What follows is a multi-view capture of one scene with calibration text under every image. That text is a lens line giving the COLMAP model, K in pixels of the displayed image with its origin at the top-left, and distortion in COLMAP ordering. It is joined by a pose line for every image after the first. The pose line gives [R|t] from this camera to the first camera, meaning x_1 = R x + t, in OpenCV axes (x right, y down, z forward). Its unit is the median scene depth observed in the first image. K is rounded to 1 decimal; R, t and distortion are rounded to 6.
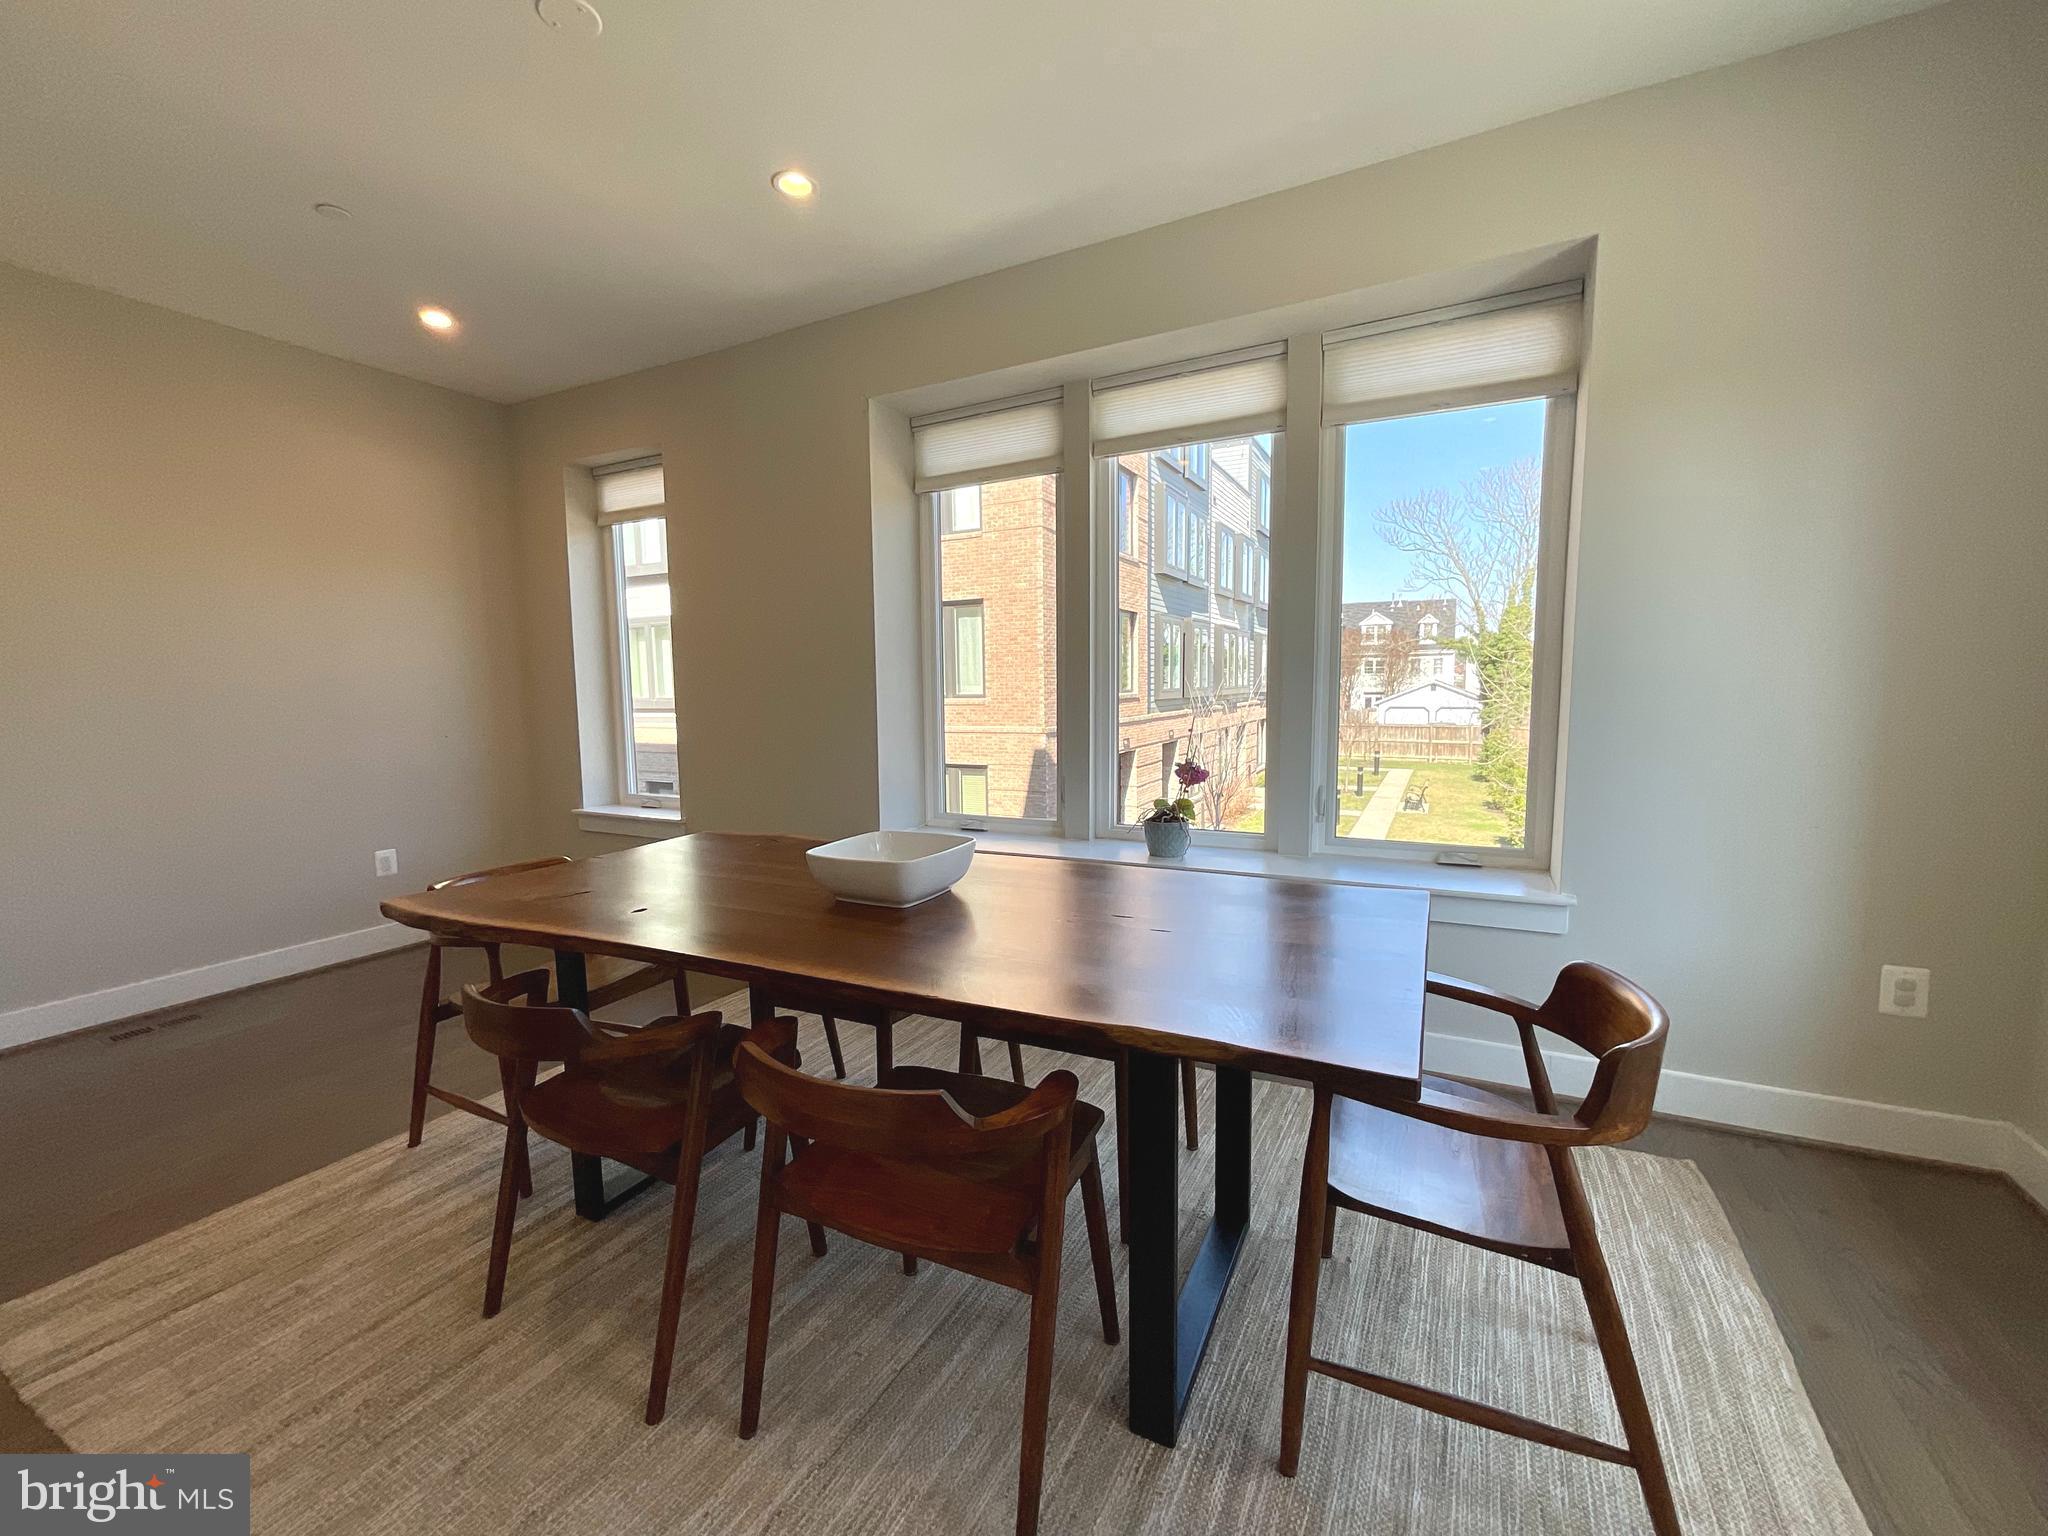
lens RADIAL K [[830.9, 0, 1023.4], [0, 830.9, 769.9], [0, 0, 1]] dist [-0.001649, -0.004357]
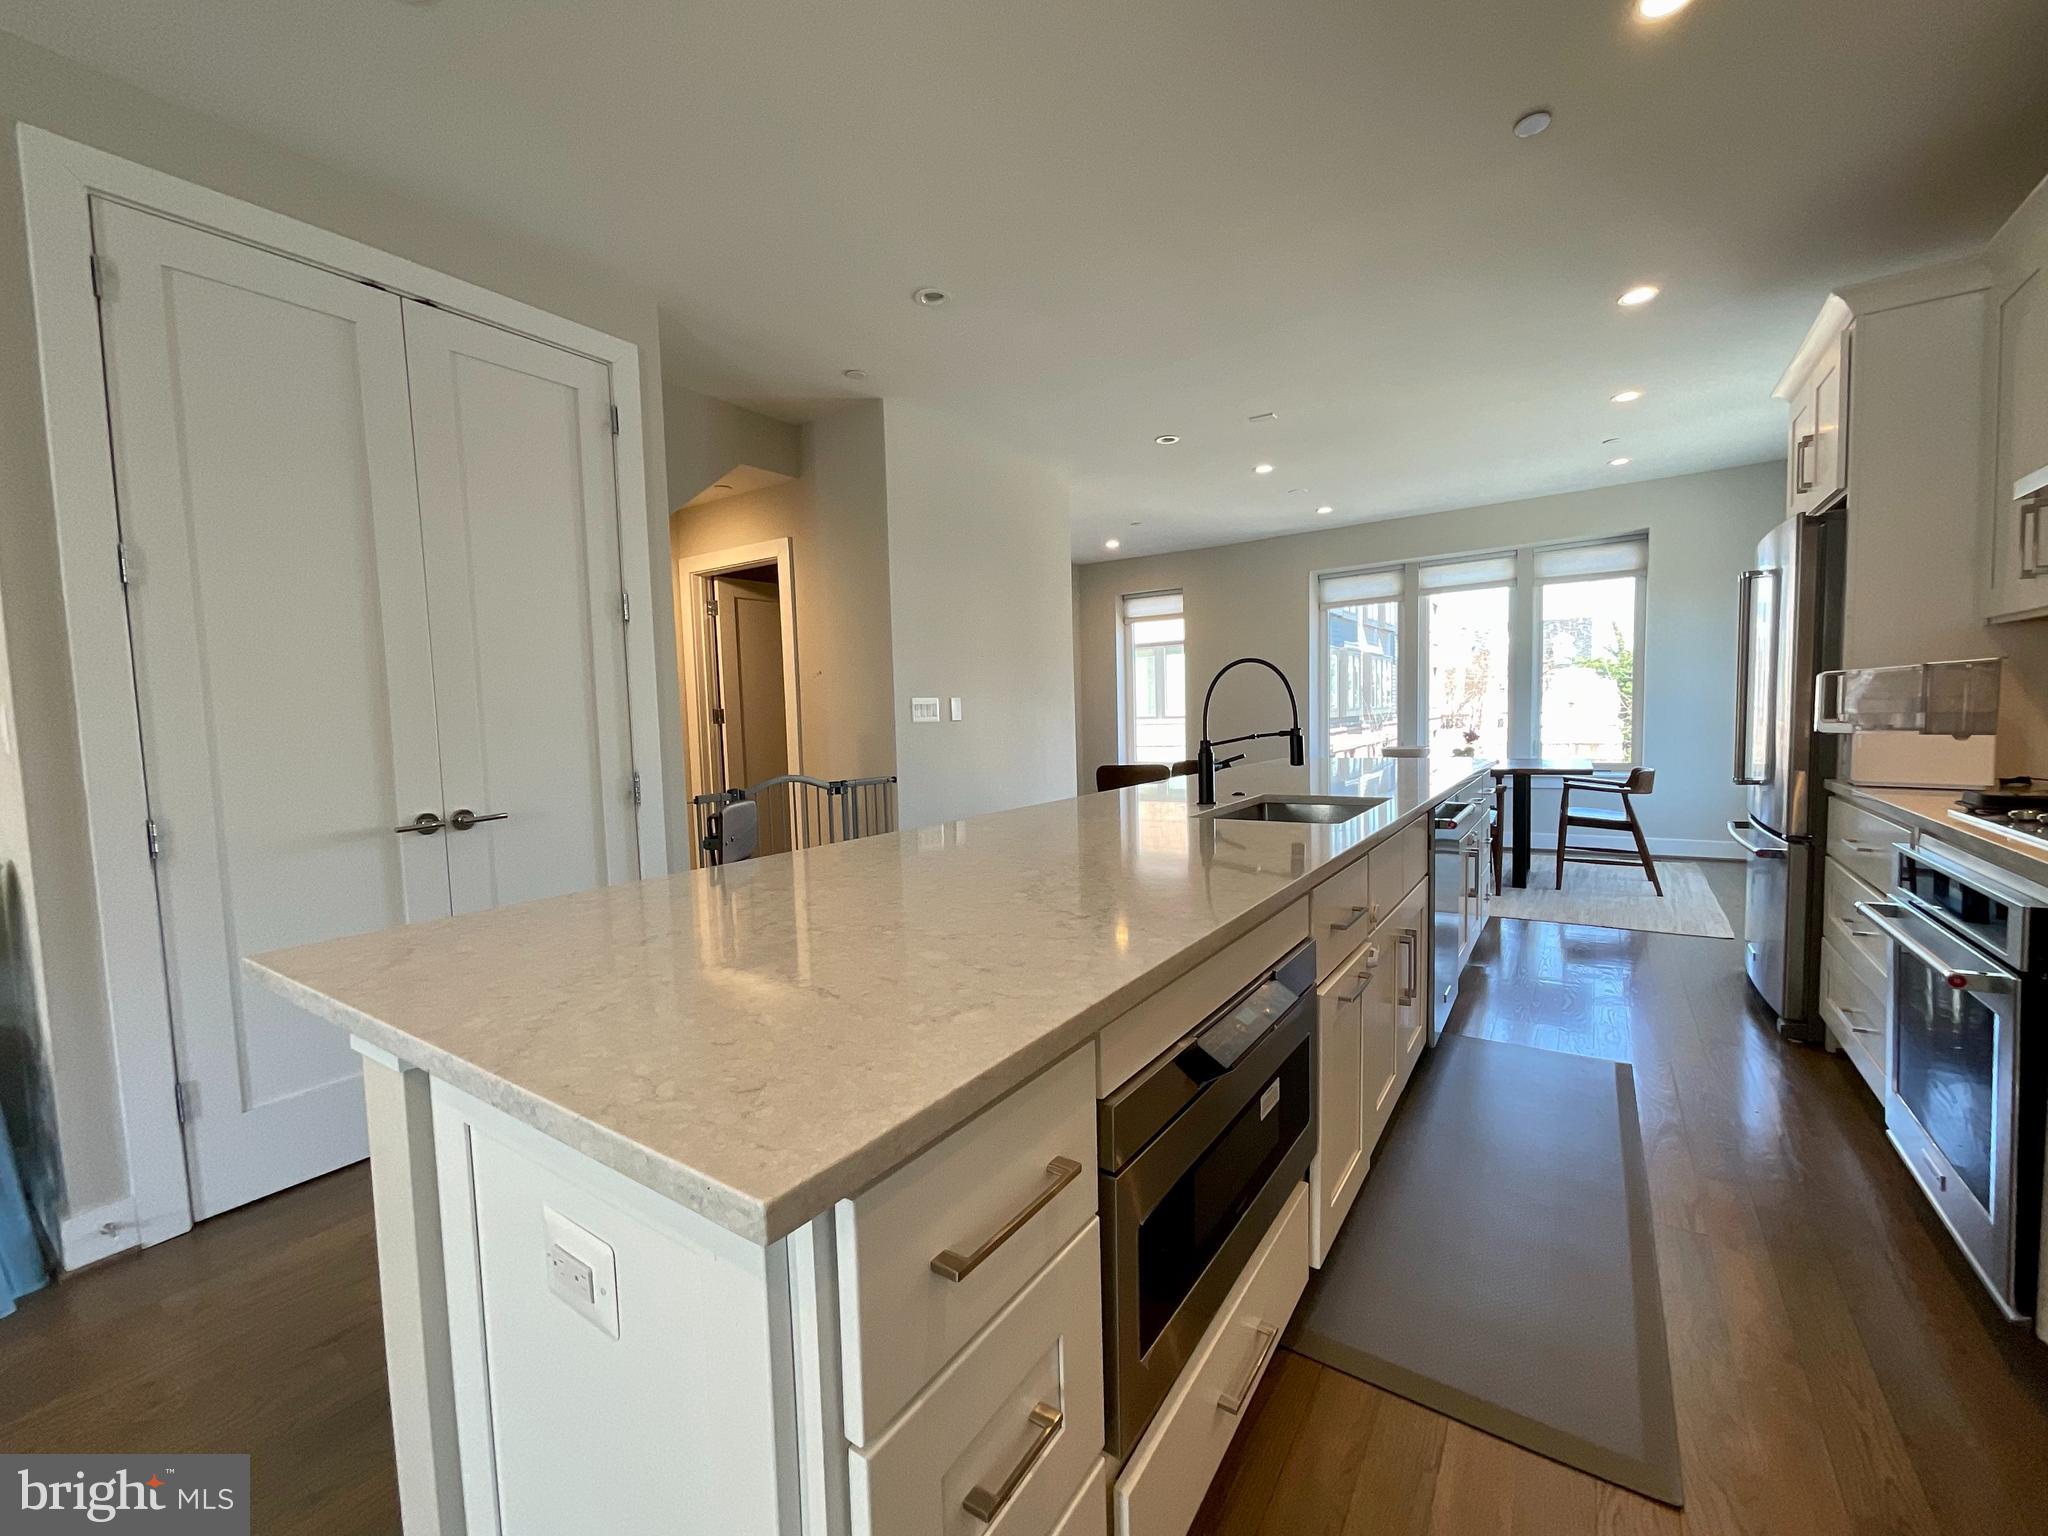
lens RADIAL K [[830.9, 0, 1028.1], [0, 830.9, 769.9], [0, 0, 1]] dist [-0.001649, -0.004357]
pose [[0.992848, -0.008598, -0.119076, -0.675672], [0.004710, 0.999448, -0.032890, 0.152086], [0.119293, 0.032094, 0.992340, -1.279401]]
